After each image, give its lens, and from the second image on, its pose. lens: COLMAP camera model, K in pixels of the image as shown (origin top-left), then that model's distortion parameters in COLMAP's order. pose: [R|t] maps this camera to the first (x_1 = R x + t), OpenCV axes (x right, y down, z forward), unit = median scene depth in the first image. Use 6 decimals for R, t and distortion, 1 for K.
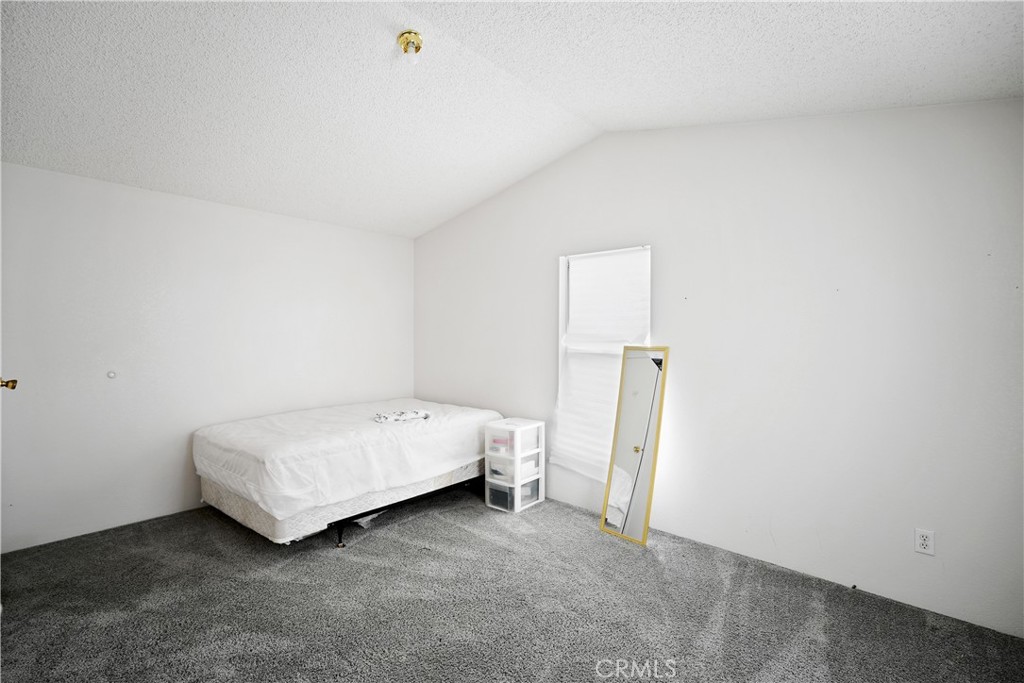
lens RADIAL K [[464.4, 0, 509.4], [0, 464.4, 328.8], [0, 0, 1]] dist [-0.003480, 0.001646]
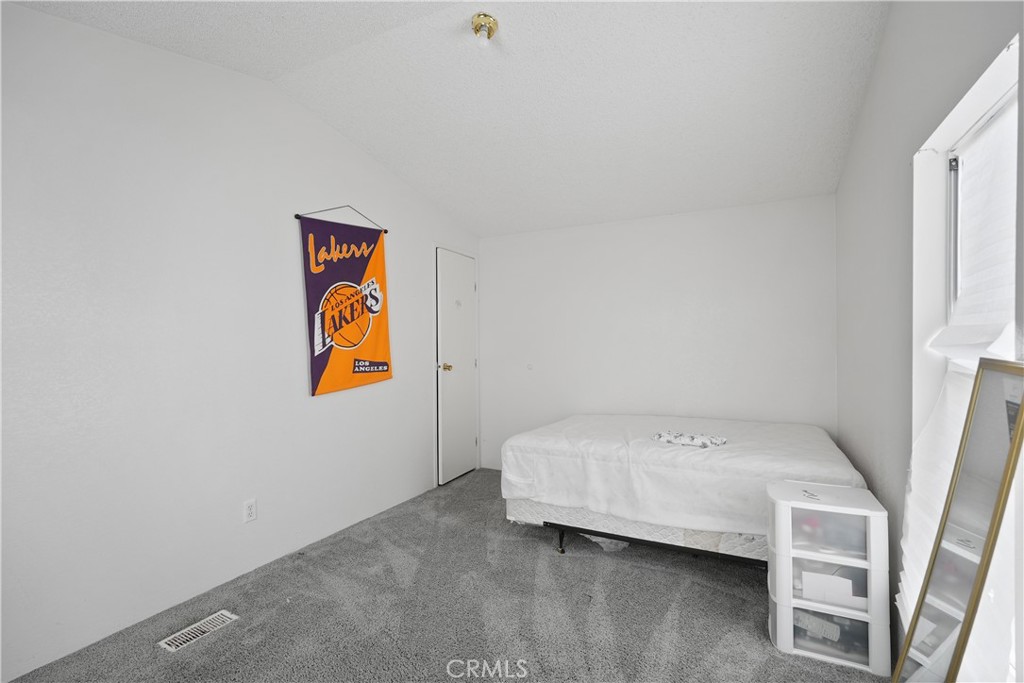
lens RADIAL K [[464.4, 0, 509.4], [0, 464.4, 328.8], [0, 0, 1]] dist [-0.003480, 0.001646]
pose [[0.230139, -0.035116, -0.972524, 0.559512], [0.032723, 0.999063, -0.028331, 0.017609], [0.972607, -0.025304, 0.231072, 0.639820]]
